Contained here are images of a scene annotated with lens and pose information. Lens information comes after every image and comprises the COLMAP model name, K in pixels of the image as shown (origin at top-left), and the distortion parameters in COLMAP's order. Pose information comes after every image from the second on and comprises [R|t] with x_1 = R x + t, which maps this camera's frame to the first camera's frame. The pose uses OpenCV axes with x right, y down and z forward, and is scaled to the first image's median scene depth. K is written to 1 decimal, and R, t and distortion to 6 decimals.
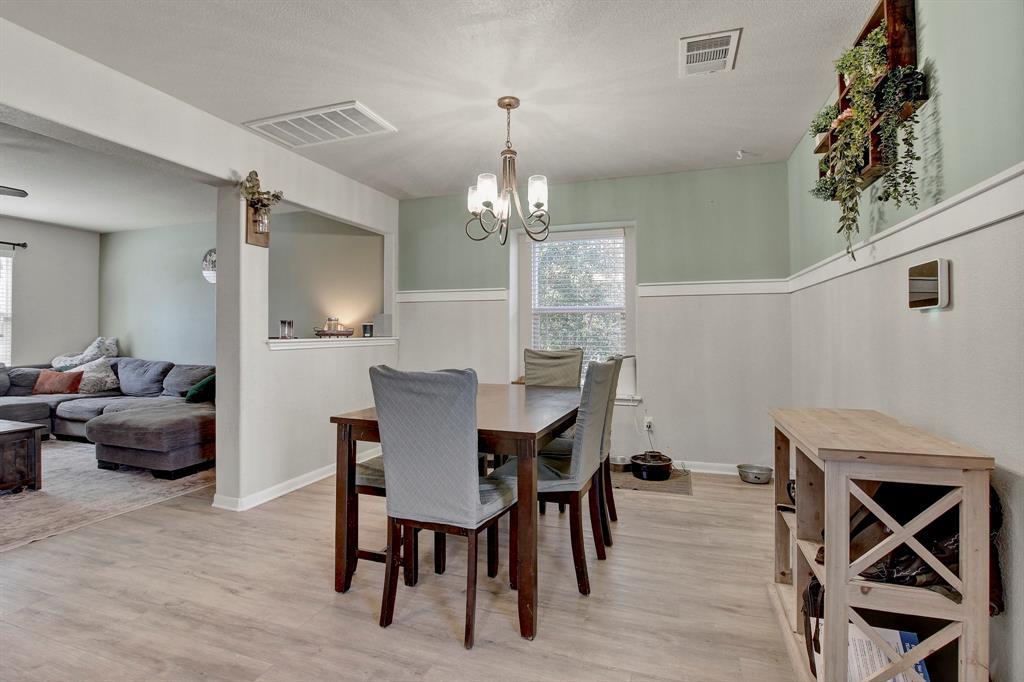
lens RADIAL K [[492.6, 0, 507.0], [0, 492.6, 311.6], [0, 0, 1]] dist [-0.003111, -0.000461]
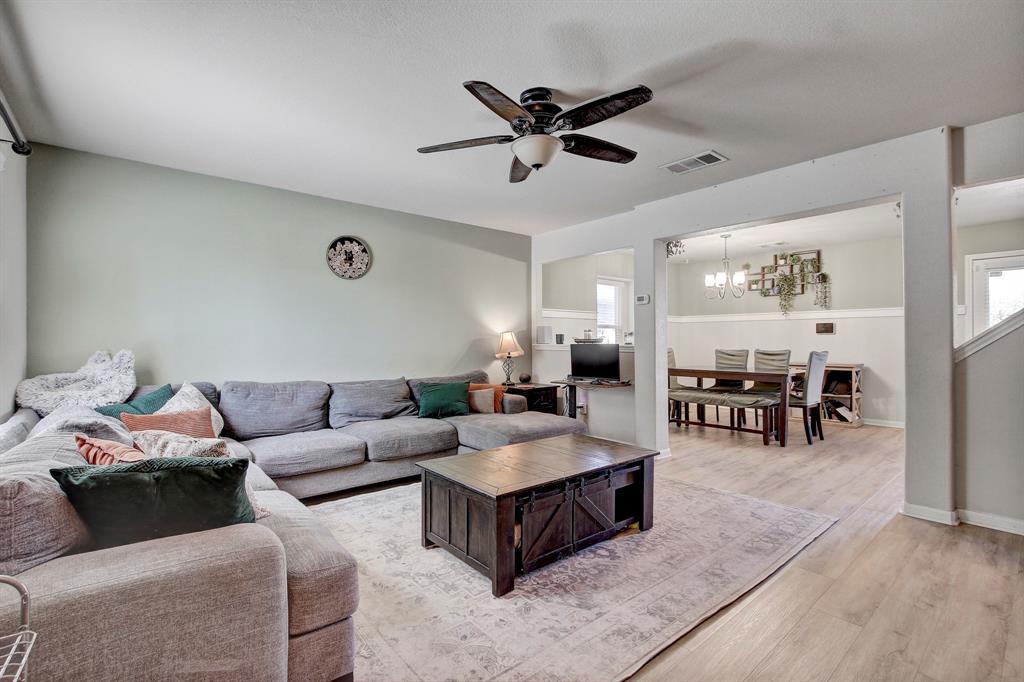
lens RADIAL K [[479.7, 0, 512.0], [0, 479.7, 341.0], [0, 0, 1]] dist [-0.023161, 0.000194]
pose [[0.499855, 0.002427, 0.866106, -1.152473], [-0.034716, 0.999249, 0.017236, 0.018387], [-0.865413, -0.038683, 0.499563, 0.387061]]
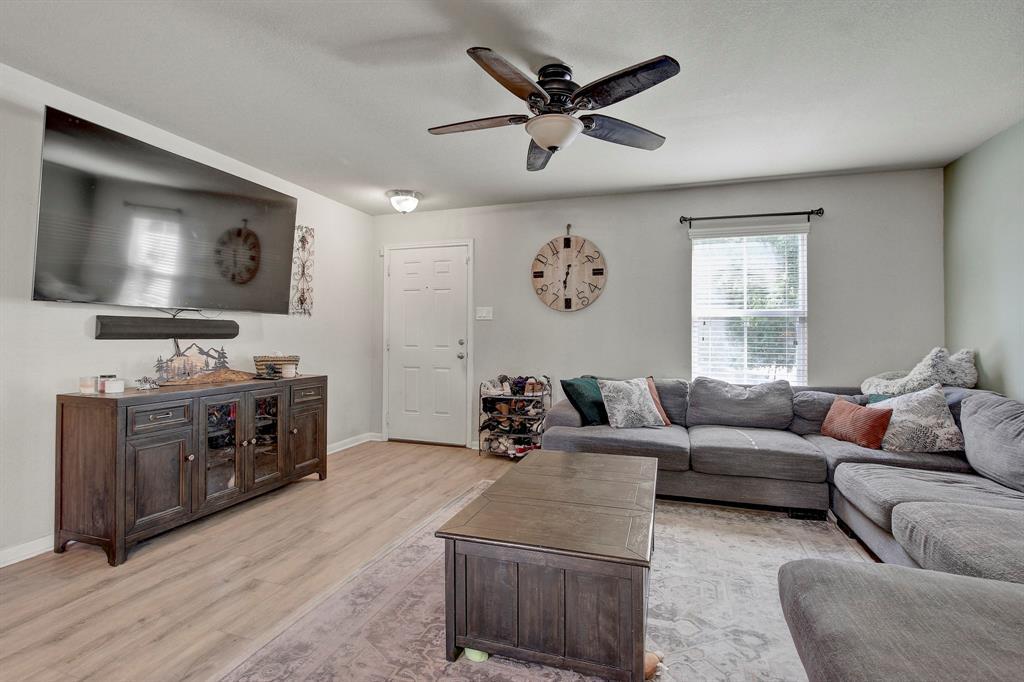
lens RADIAL K [[470.2, 0, 512.0], [0, 470.2, 341.0], [0, 0, 1]] dist [0.000923, 0.000428]
pose [[0.024769, 0.012158, -0.999619, -0.335172], [0.039229, 0.999144, 0.013124, 0.019953], [0.998923, -0.039539, 0.024271, 0.547304]]
